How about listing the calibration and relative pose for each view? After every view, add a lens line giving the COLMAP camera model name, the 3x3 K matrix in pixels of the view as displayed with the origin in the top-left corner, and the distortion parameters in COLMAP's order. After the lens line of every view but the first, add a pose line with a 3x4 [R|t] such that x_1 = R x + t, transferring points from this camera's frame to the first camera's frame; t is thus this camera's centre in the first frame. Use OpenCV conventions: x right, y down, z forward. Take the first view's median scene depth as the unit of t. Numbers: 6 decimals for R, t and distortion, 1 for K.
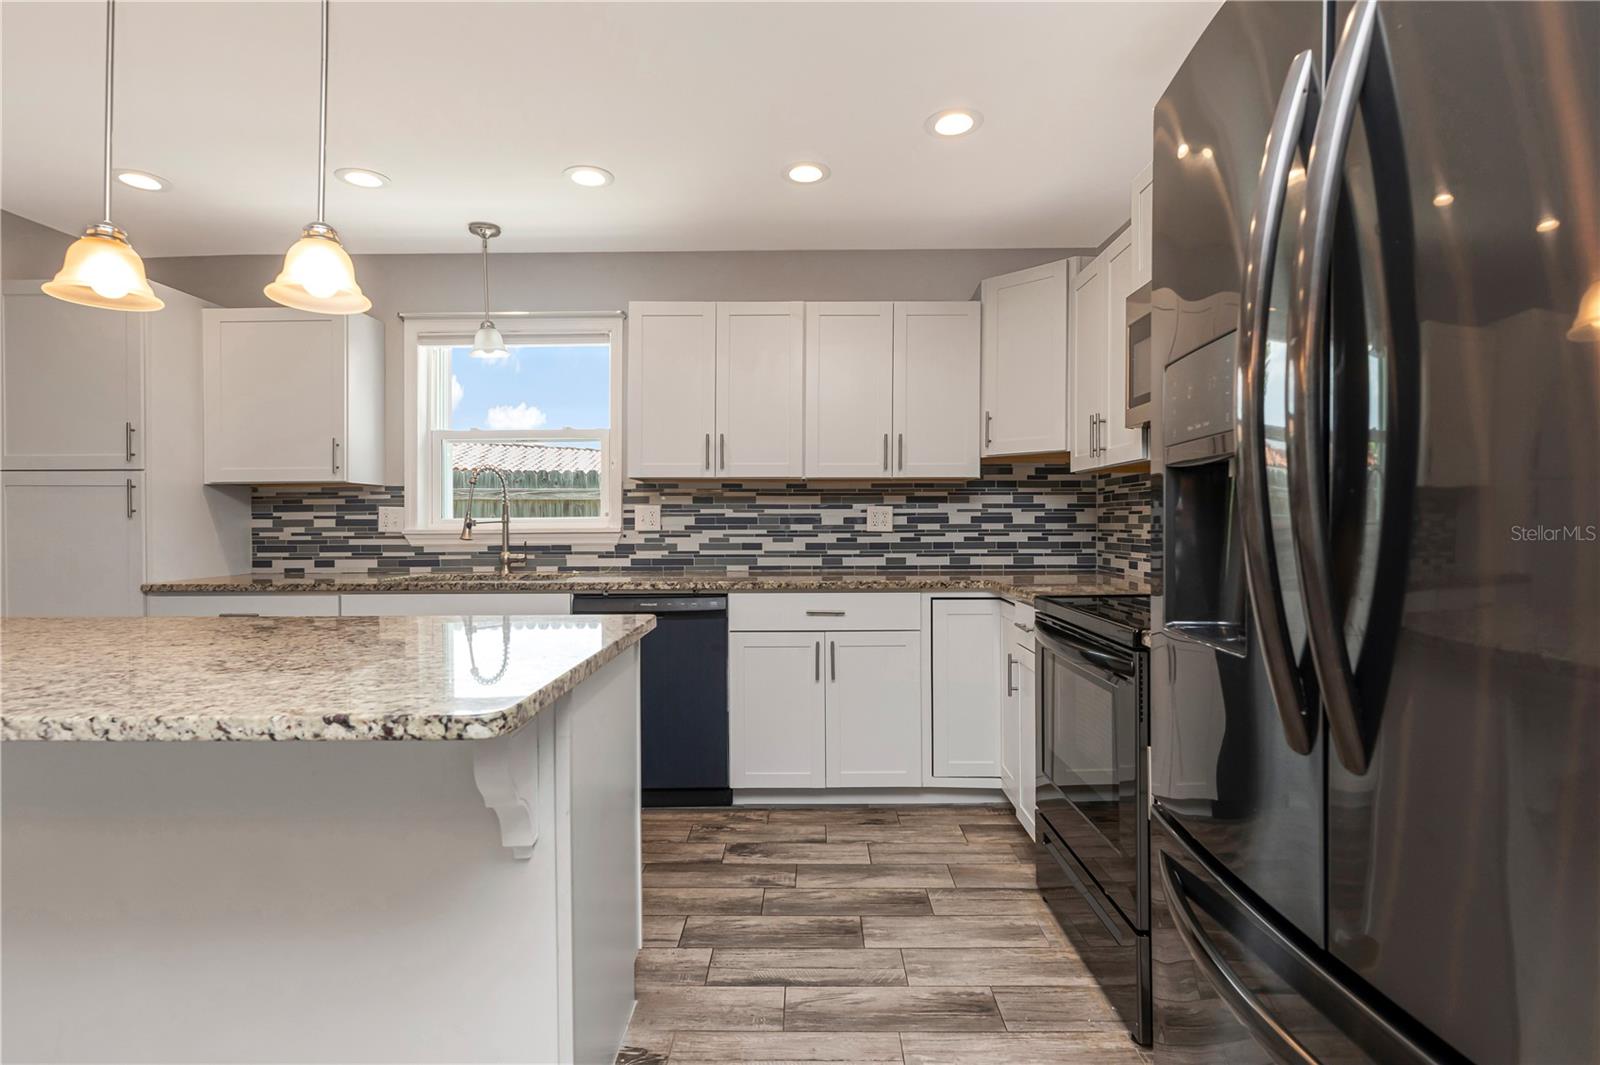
lens RADIAL K [[811.1, 0, 801.6], [0, 811.1, 528.6], [0, 0, 1]] dist [-0.001482, 0.001459]
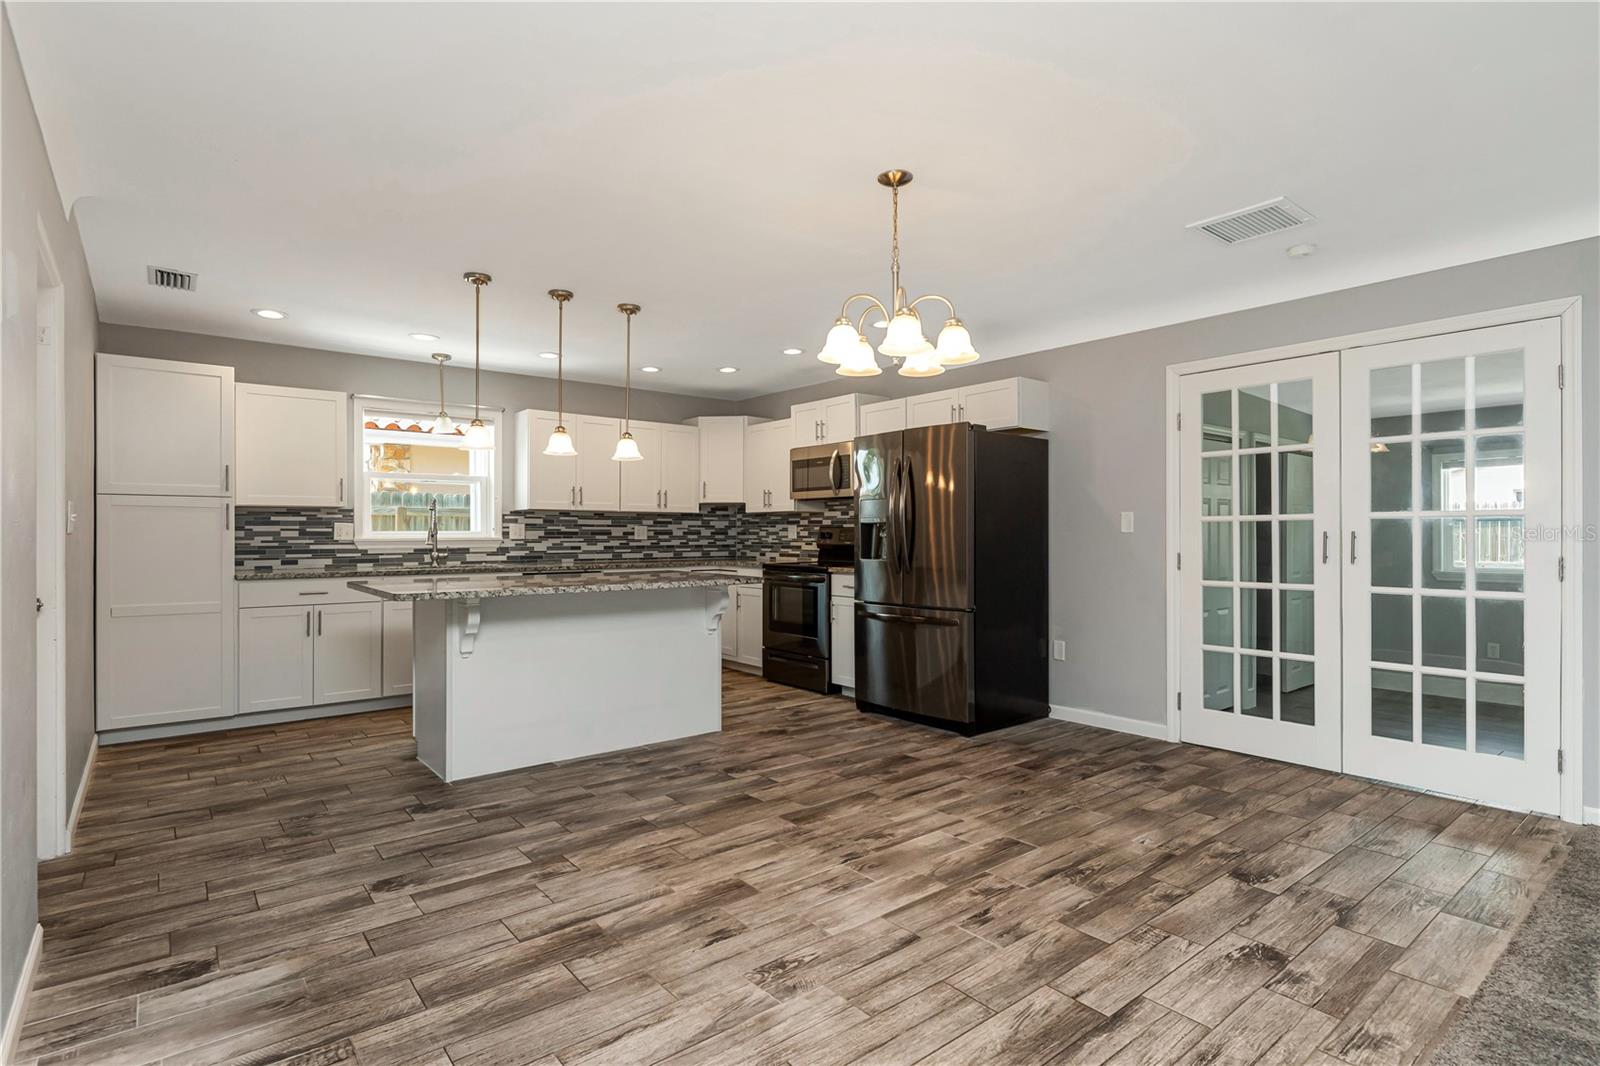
lens RADIAL K [[811.1, 0, 805.0], [0, 811.1, 528.9], [0, 0, 1]] dist [-0.001482, 0.001459]
pose [[0.764034, 0.007761, 0.645129, -0.821393], [0.000118, 0.999926, -0.012168, 0.001998], [-0.645176, 0.009373, 0.763977, -0.675369]]
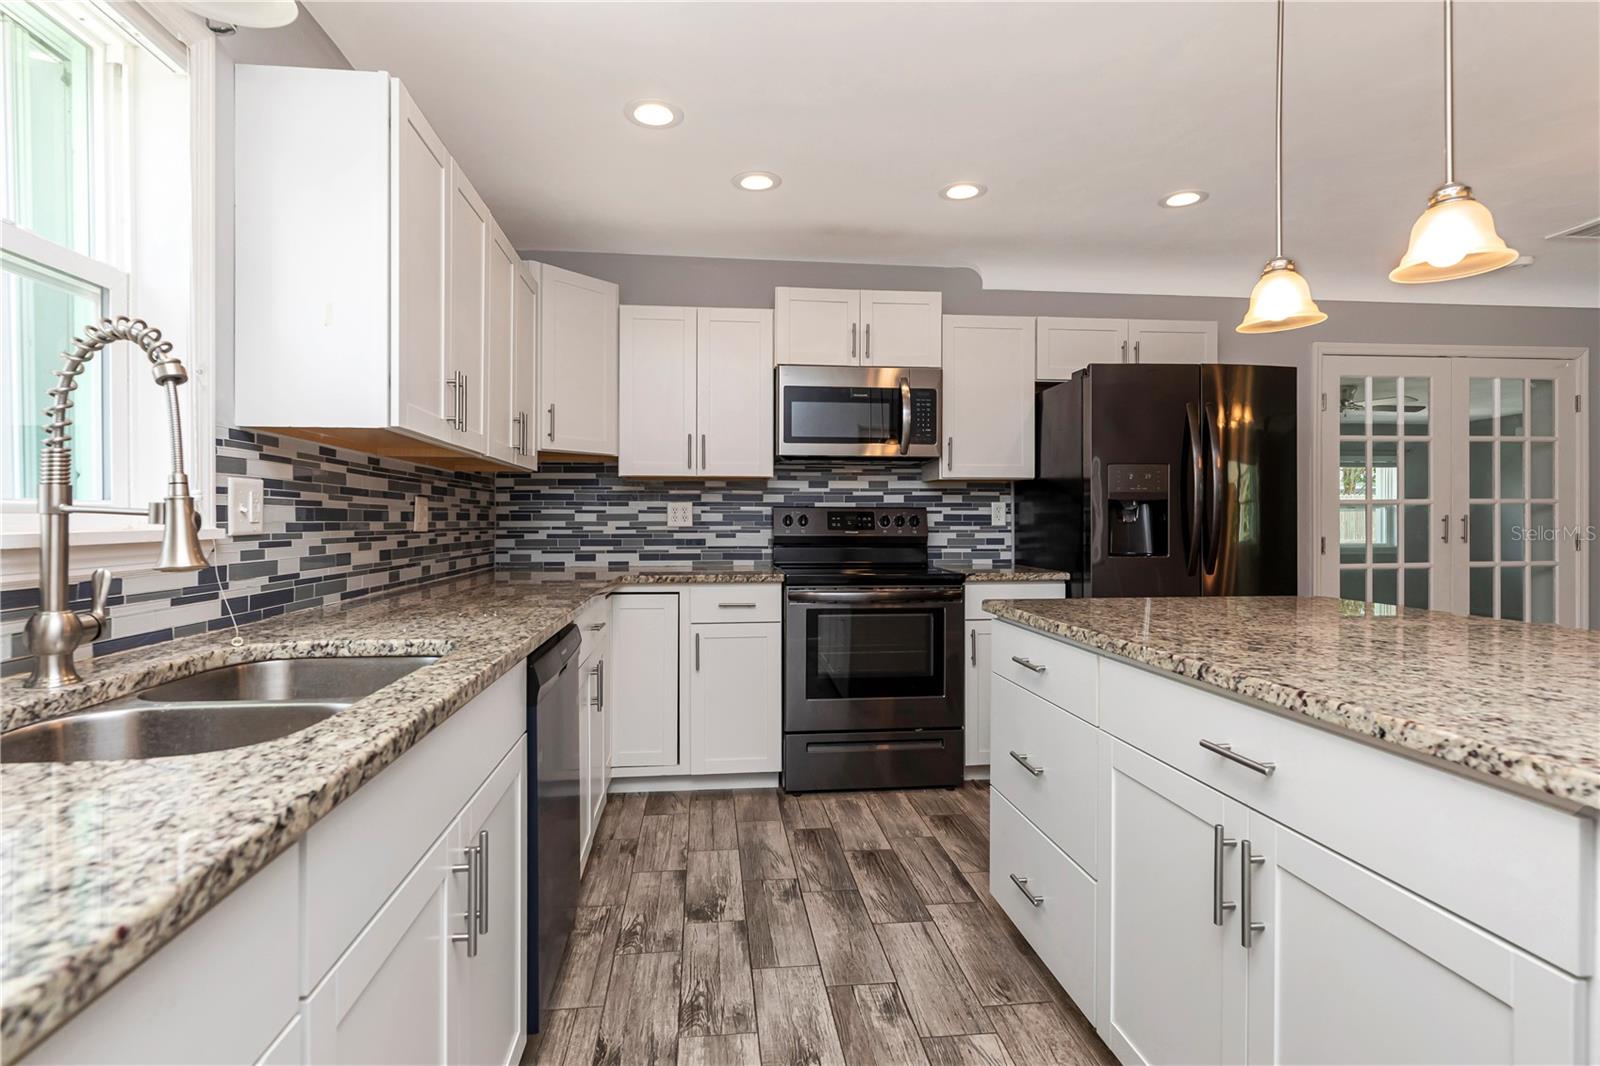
lens RADIAL K [[811.1, 0, 803.3], [0, 811.1, 512.5], [0, 0, 1]] dist [-0.001482, 0.001459]
pose [[-0.139385, 0.014102, 0.990138, -0.682065], [0.006760, 0.999889, -0.013289, -0.001509], [-0.990215, 0.004841, -0.139464, 0.755751]]
